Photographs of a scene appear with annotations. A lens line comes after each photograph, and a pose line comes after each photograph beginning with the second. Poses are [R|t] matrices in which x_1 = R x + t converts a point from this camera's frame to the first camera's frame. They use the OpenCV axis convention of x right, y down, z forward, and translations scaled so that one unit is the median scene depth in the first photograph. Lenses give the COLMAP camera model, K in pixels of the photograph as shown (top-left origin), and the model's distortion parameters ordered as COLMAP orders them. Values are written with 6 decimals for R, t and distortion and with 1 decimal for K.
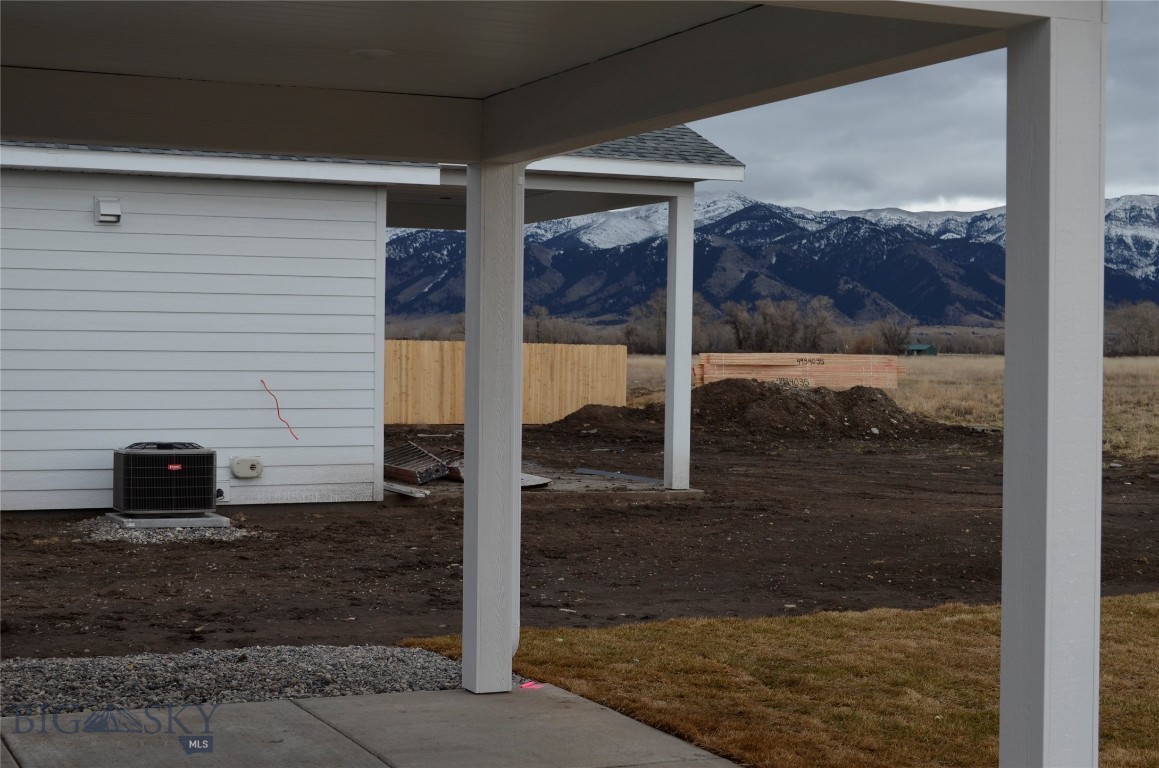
lens RADIAL K [[1835.5, 0, 578.3], [0, 1835.5, 385.9], [0, 0, 1]] dist [-0.003495, 0.000000]
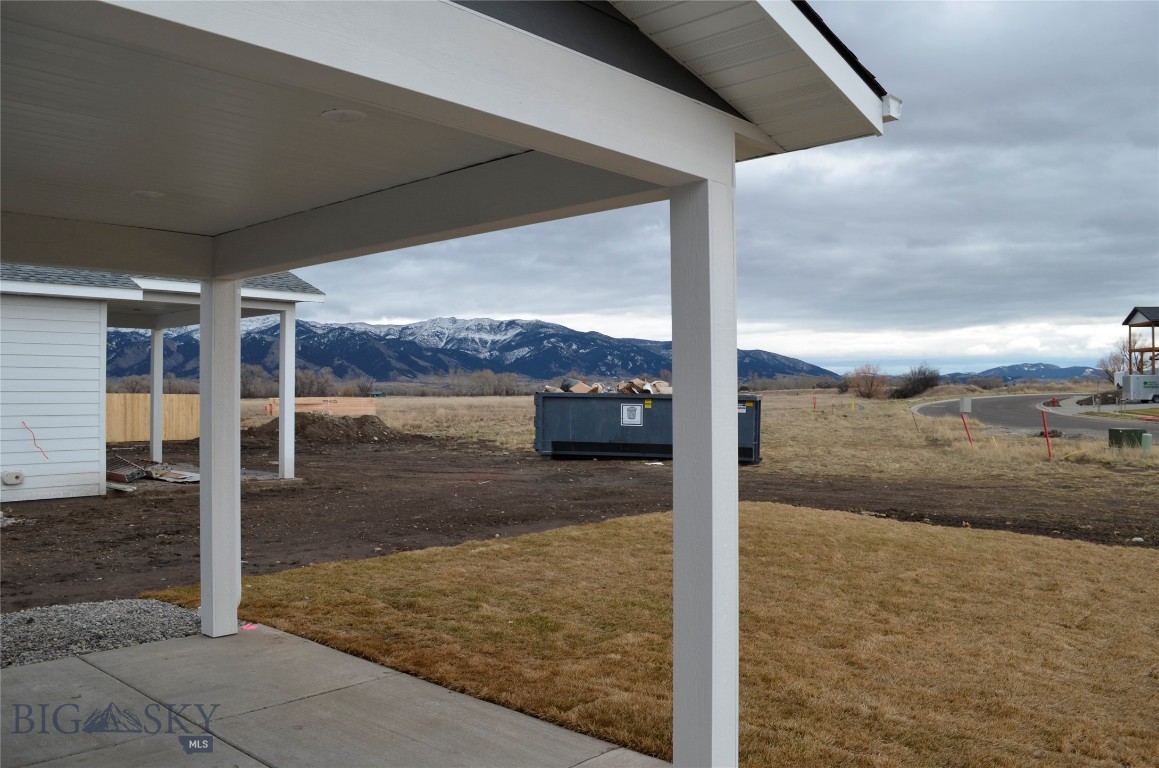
lens RADIAL K [[911.9, 0, 583.2], [0, 911.9, 379.2], [0, 0, 1]] dist [-0.086187, 0.016744]
pose [[0.914979, -0.005798, 0.403460, -0.037748], [0.020124, 0.999308, -0.031275, -0.006054], [-0.403000, 0.036736, 0.914462, 0.113261]]
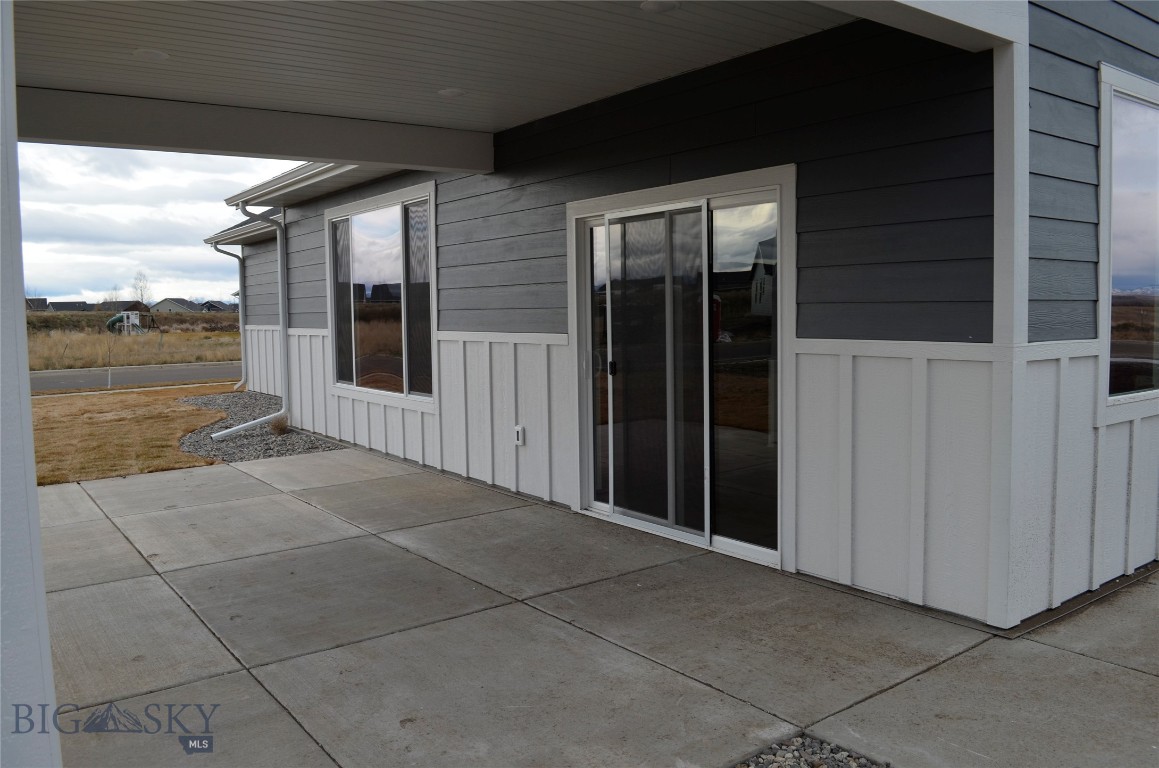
lens RADIAL K [[911.9, 0, 580.3], [0, 911.9, 384.2], [0, 0, 1]] dist [-0.086187, 0.016744]
pose [[-0.977775, 0.022821, -0.208410, -0.075937], [0.002626, 0.995313, 0.096670, -0.000832], [0.209639, 0.093975, -0.973252, 0.687536]]
